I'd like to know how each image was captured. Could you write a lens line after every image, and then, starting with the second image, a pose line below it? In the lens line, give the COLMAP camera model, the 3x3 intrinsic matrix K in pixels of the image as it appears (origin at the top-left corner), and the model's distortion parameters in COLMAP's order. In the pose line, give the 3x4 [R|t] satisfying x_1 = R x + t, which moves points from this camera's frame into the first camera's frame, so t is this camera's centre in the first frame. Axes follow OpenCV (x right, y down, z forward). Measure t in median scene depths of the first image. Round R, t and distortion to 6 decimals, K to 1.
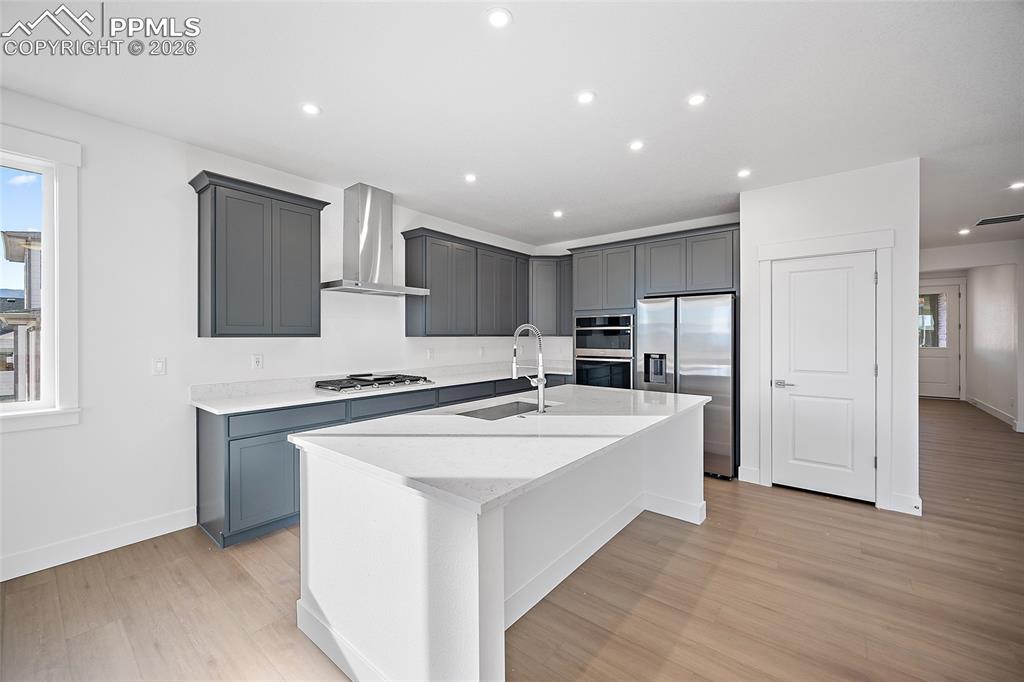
lens RADIAL K [[406.0, 0, 505.3], [0, 406.0, 333.6], [0, 0, 1]] dist [-0.002034, -0.000088]
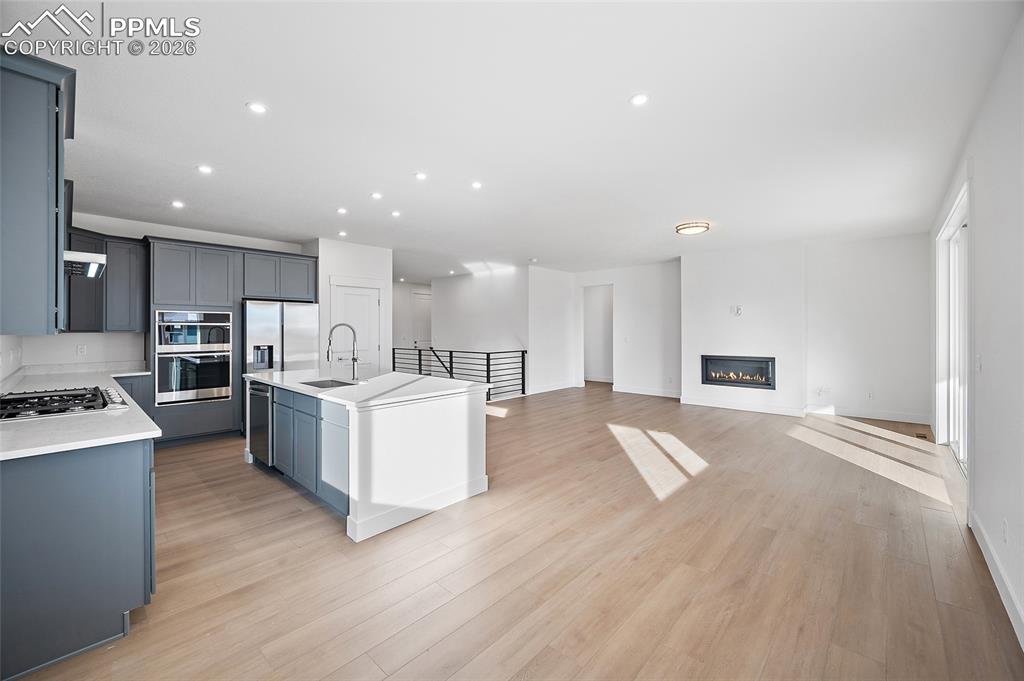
lens RADIAL K [[406.0, 0, 505.3], [0, 406.0, 333.1], [0, 0, 1]] dist [-0.002034, -0.000088]
pose [[0.061470, -0.009094, 0.998067, -0.880285], [0.000307, 0.999959, 0.009092, 0.000441], [-0.998109, -0.000252, 0.061470, 0.196672]]
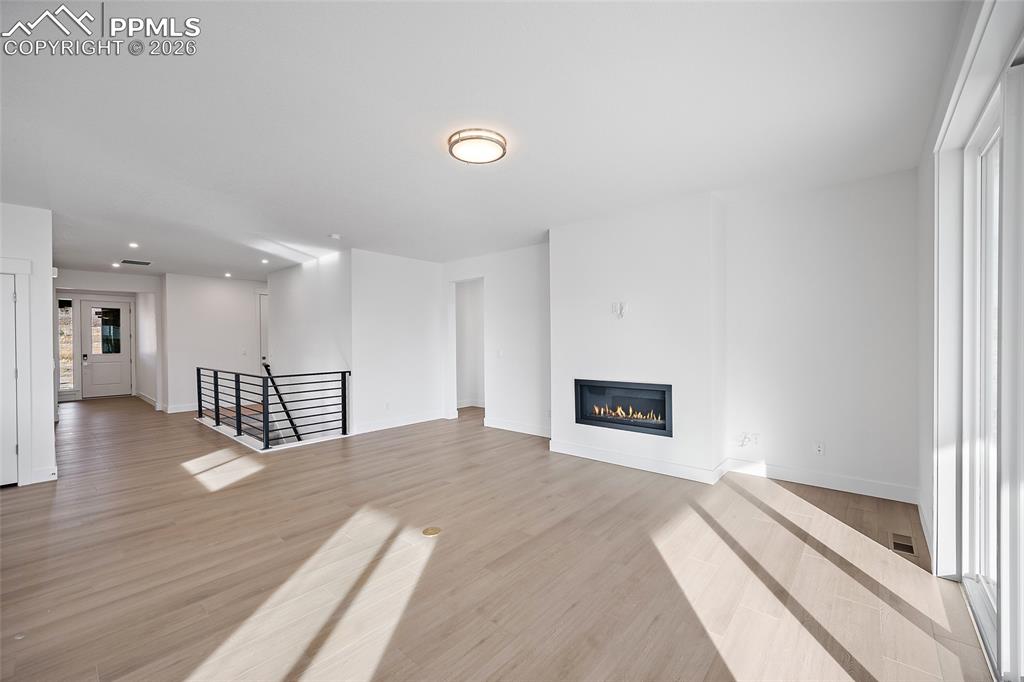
lens RADIAL K [[415.7, 0, 507.6], [0, 415.7, 347.9], [0, 0, 1]] dist [0.014102, -0.000350]
pose [[0.043547, -0.020109, 0.998849, -0.229015], [0.007312, 0.999777, 0.019809, 0.000435], [-0.999025, 0.006441, 0.043684, -0.426451]]
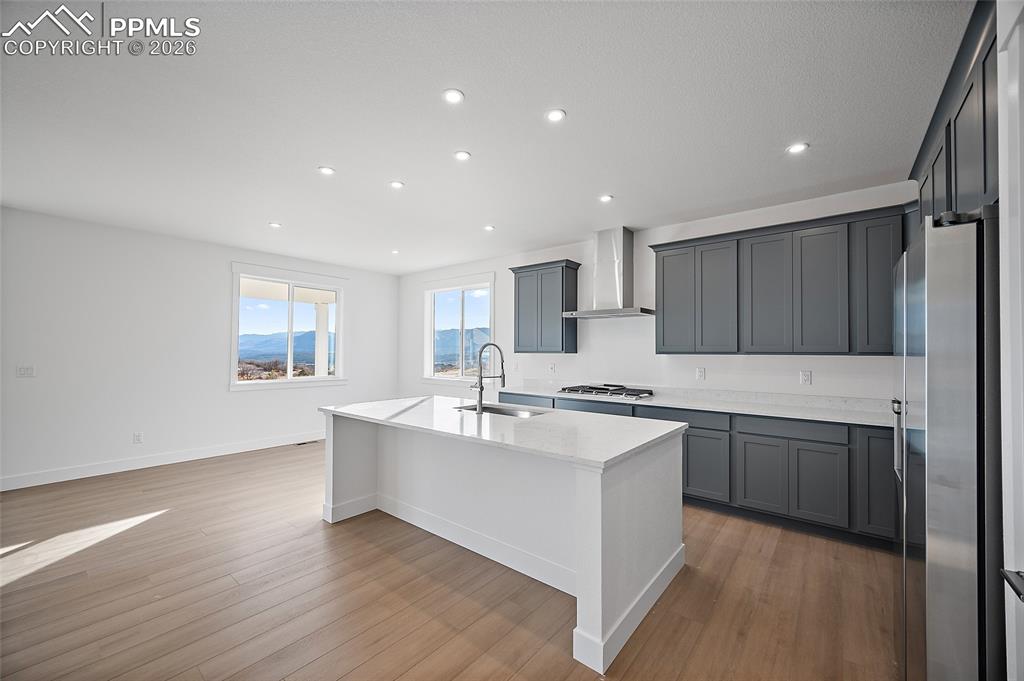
lens RADIAL K [[406.0, 0, 505.3], [0, 406.0, 333.1], [0, 0, 1]] dist [-0.002034, -0.000088]
pose [[0.008883, -0.045995, -0.998902, 0.814821], [-0.002633, 0.998937, -0.046020, 0.002788], [0.999957, 0.003039, 0.008753, 0.645830]]
